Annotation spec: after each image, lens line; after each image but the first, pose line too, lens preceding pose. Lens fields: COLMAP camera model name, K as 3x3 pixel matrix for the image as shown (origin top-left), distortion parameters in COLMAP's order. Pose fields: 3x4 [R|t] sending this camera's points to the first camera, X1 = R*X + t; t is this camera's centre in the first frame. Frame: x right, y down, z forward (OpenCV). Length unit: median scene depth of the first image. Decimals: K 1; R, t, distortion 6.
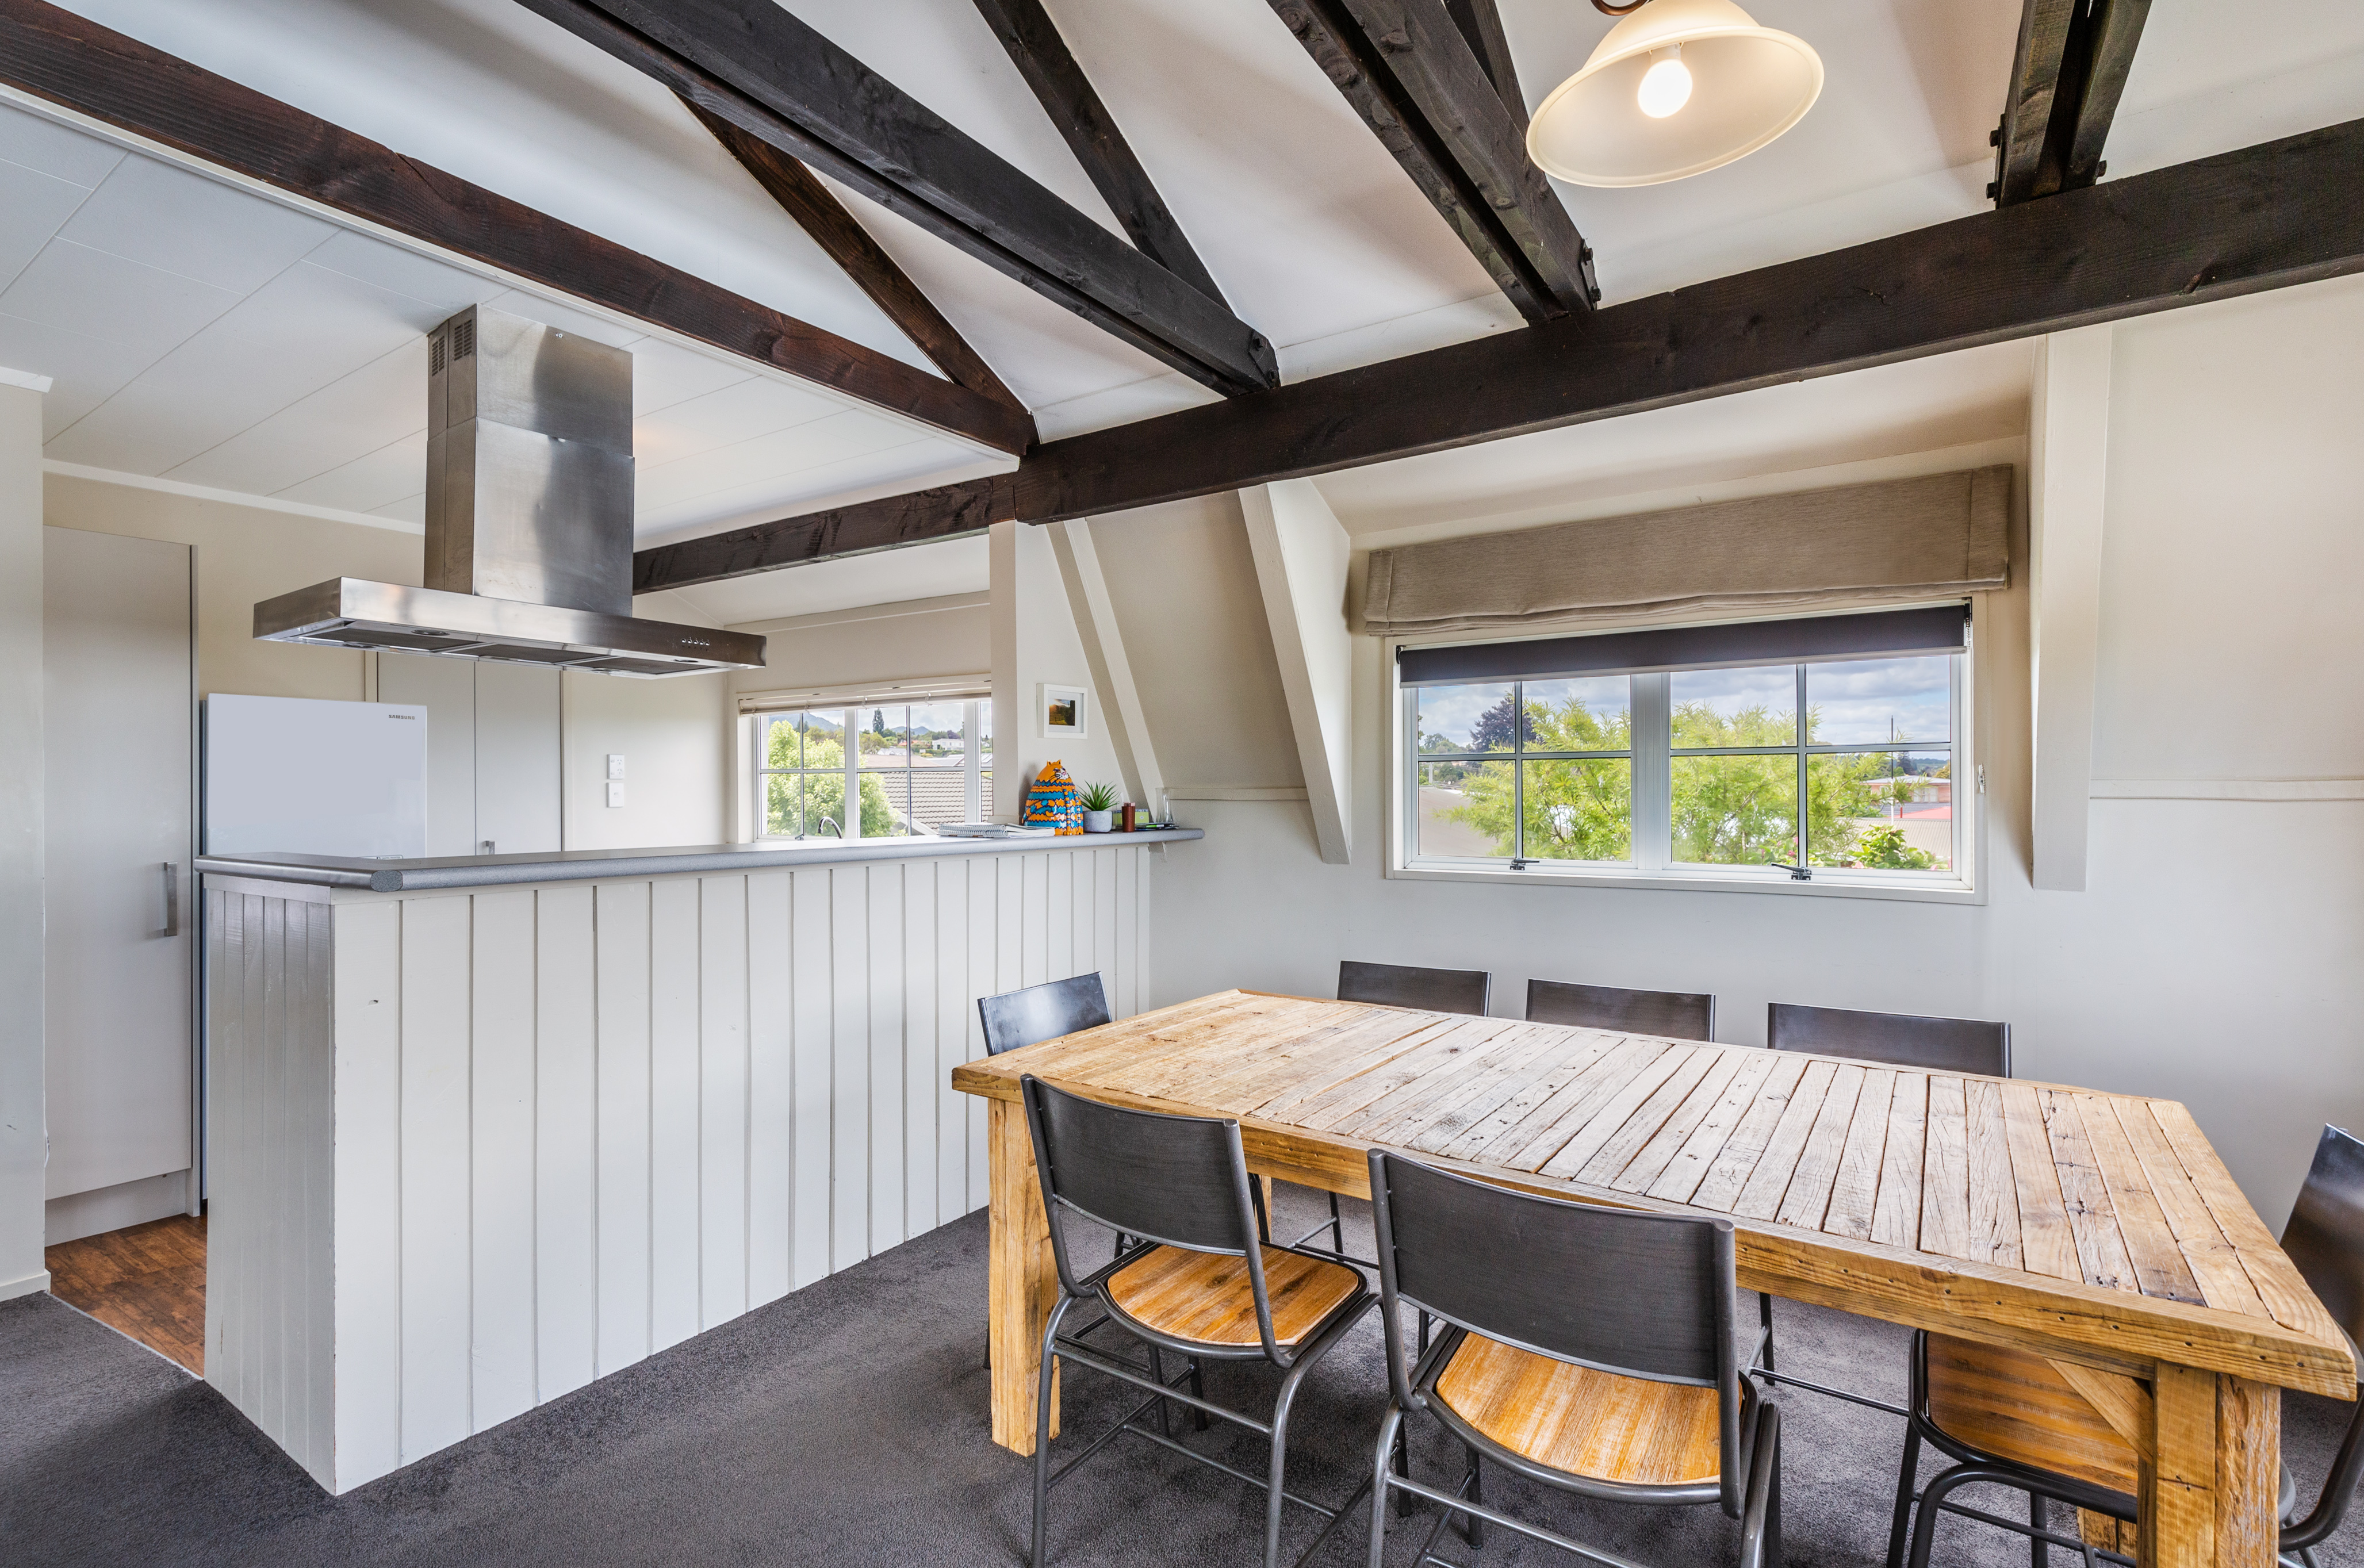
lens RADIAL K [[1094.3, 0, 1182.0], [0, 1094.3, 784.0], [0, 0, 1]] dist [0.002121, -0.000196]
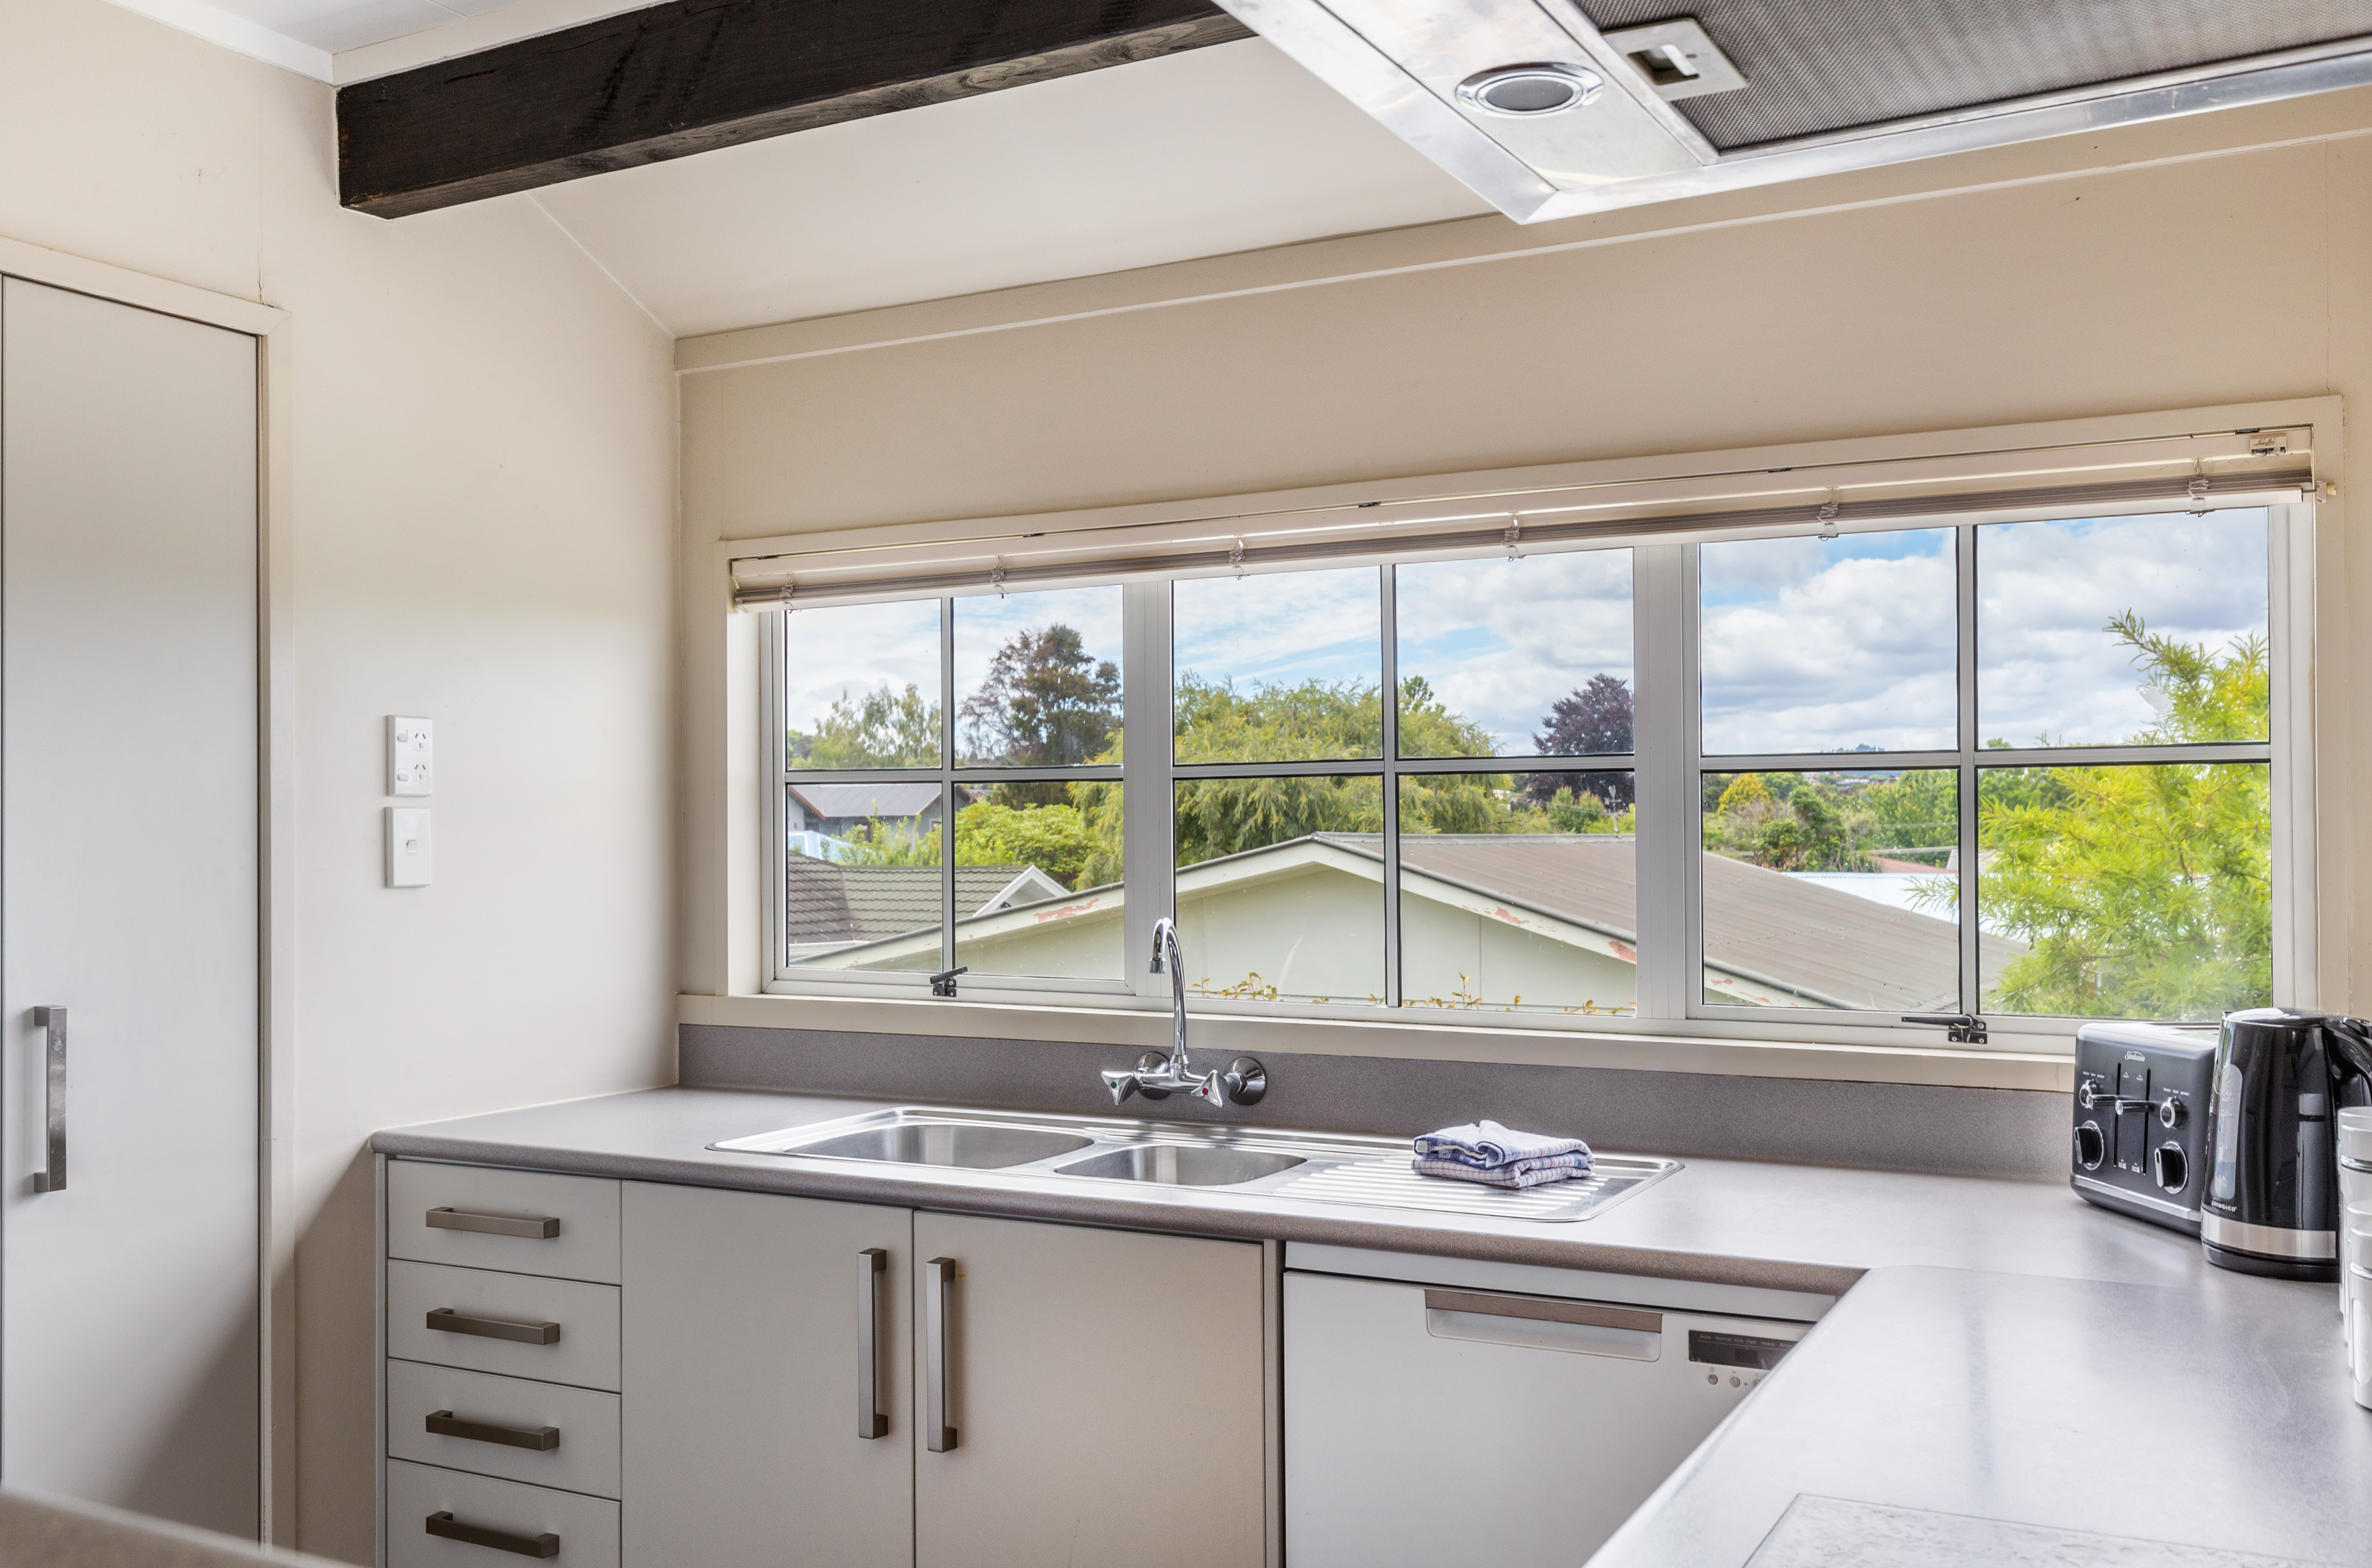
lens RADIAL K [[2084.5, 0, 1186.0], [0, 2084.5, 784.0], [0, 0, 1]] dist [0.009290, 0.013023]
pose [[0.995244, 0.002839, 0.097369, -0.633388], [-0.001072, 0.999834, -0.018195, 0.007236], [-0.097404, 0.018004, 0.995082, 0.670493]]
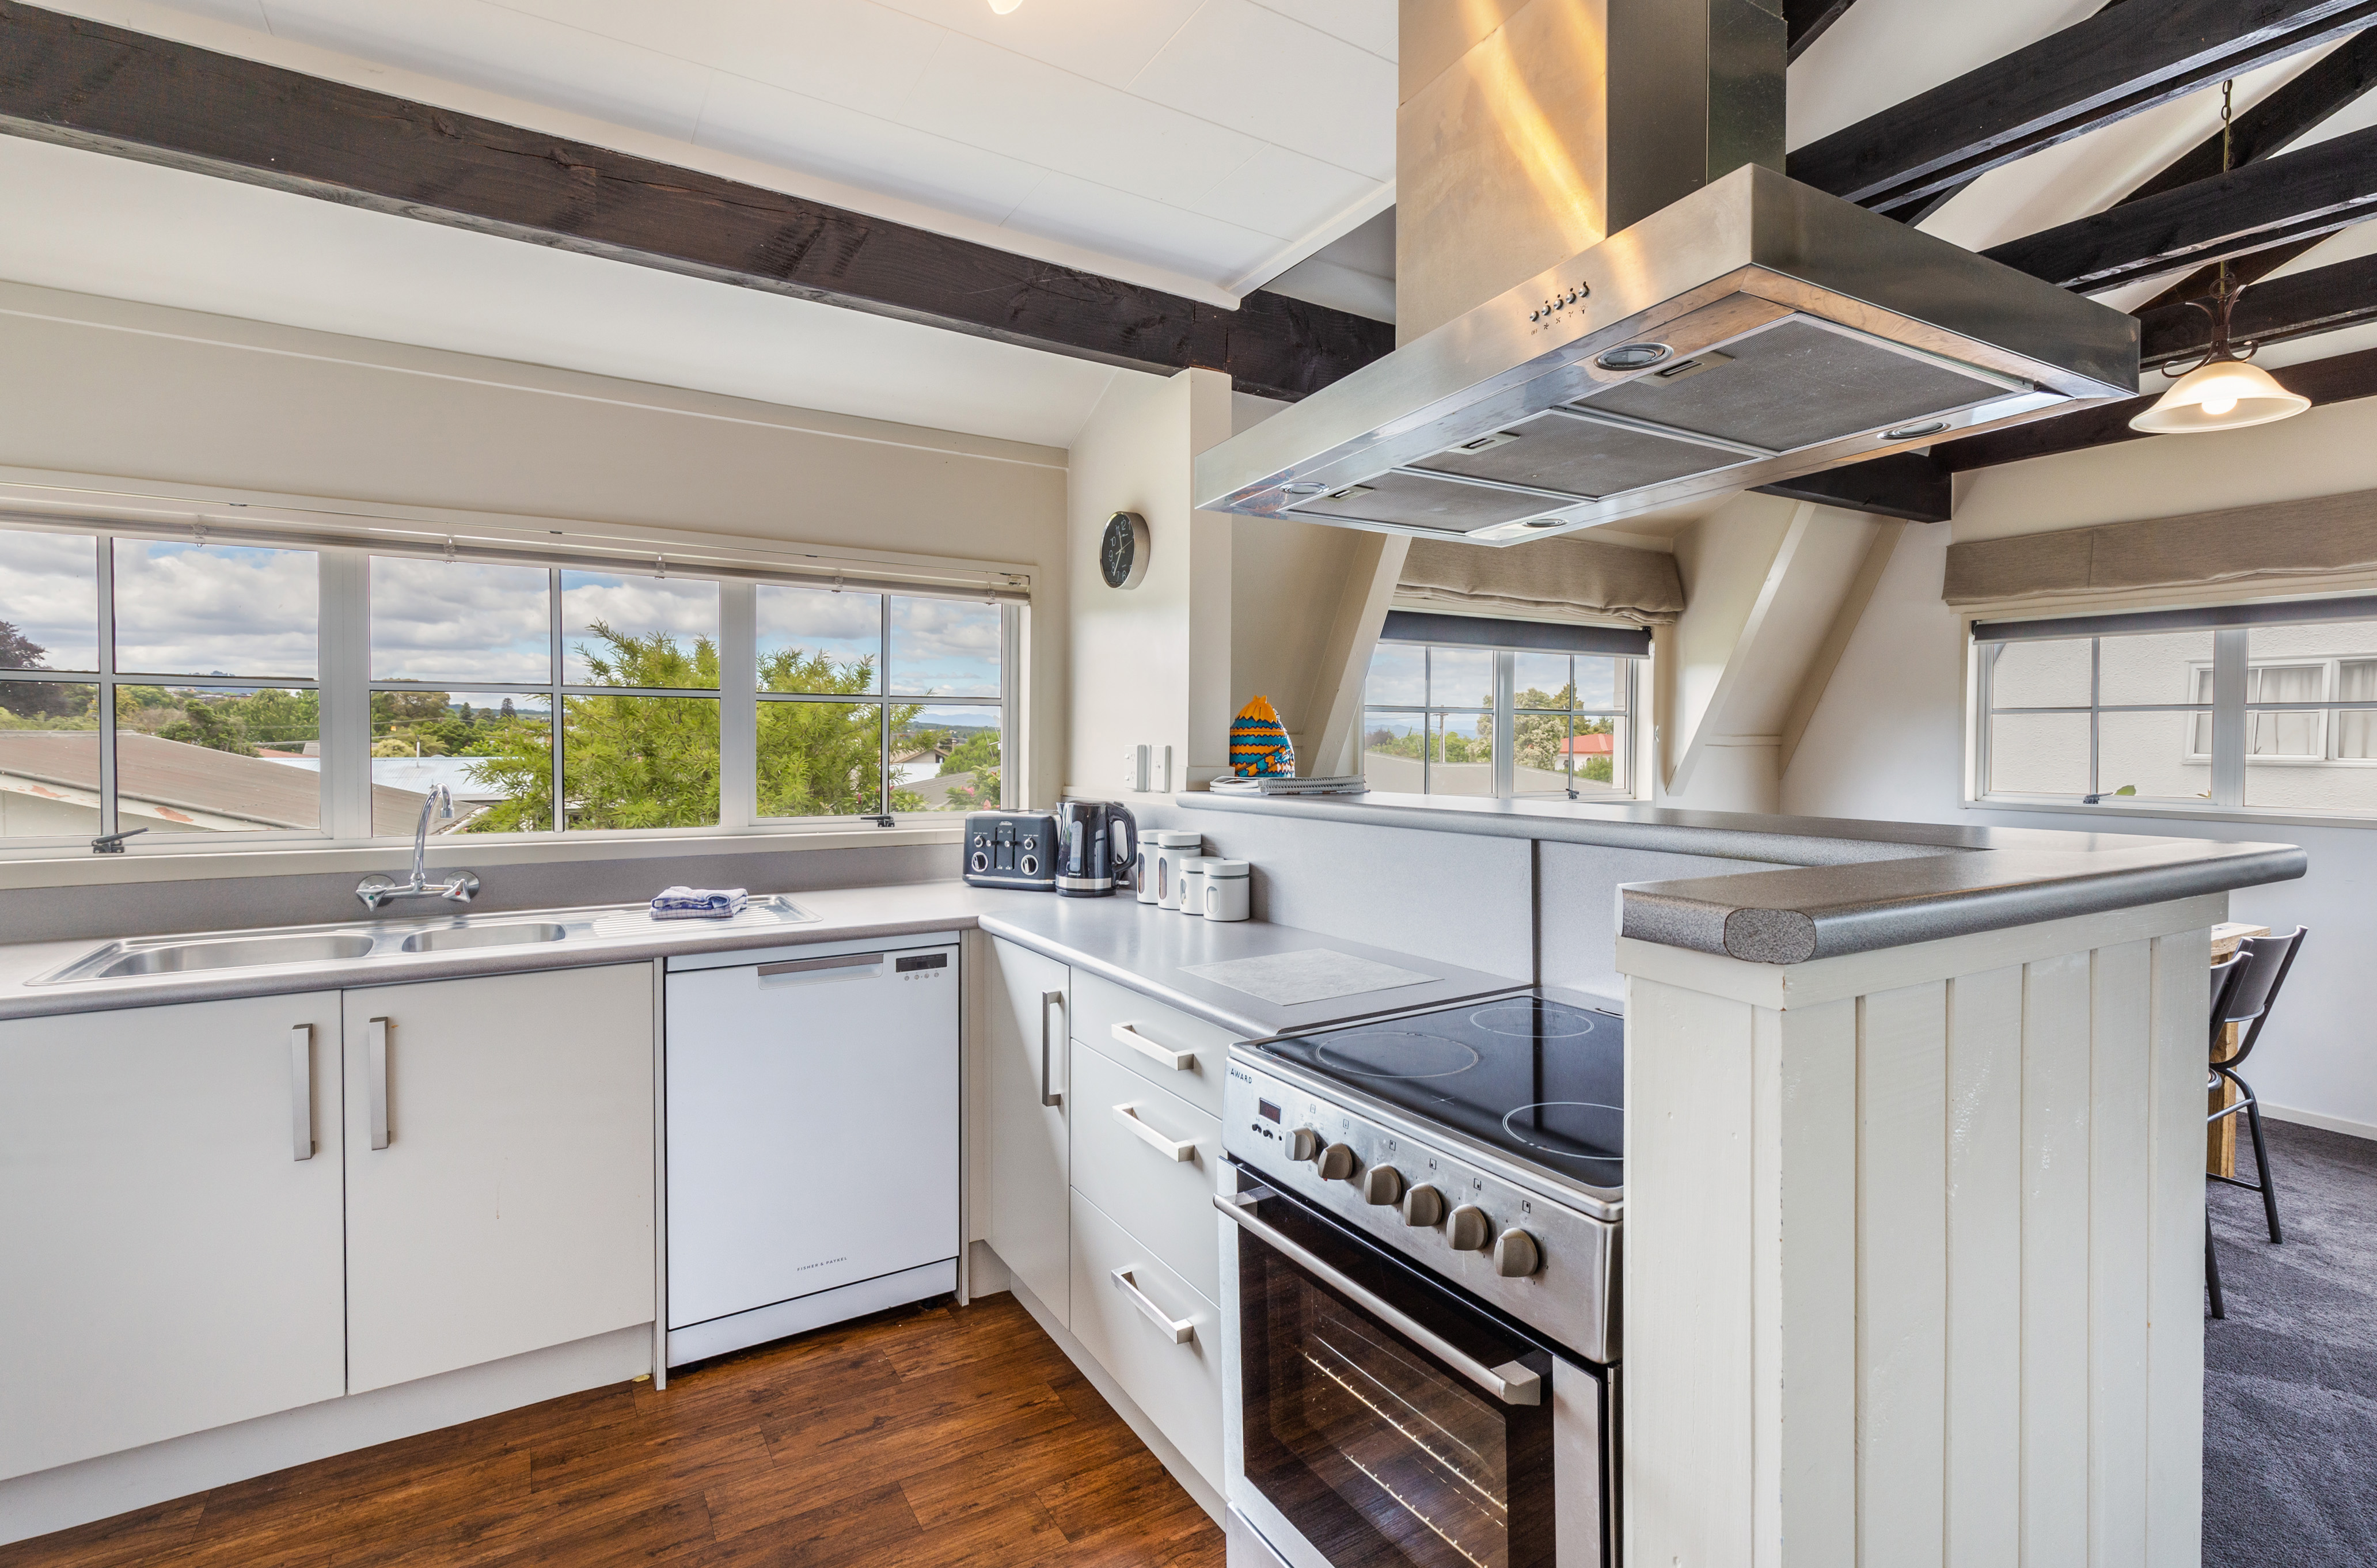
lens RADIAL K [[1128.6, 0, 1187.8], [0, 1128.6, 744.0], [0, 0, 1]] dist [0.000779, 0.000351]
pose [[0.408987, 0.001841, 0.912539, -0.992774], [-0.014419, 0.999886, 0.004445, 0.011933], [-0.912426, -0.014976, 0.408967, 0.795077]]
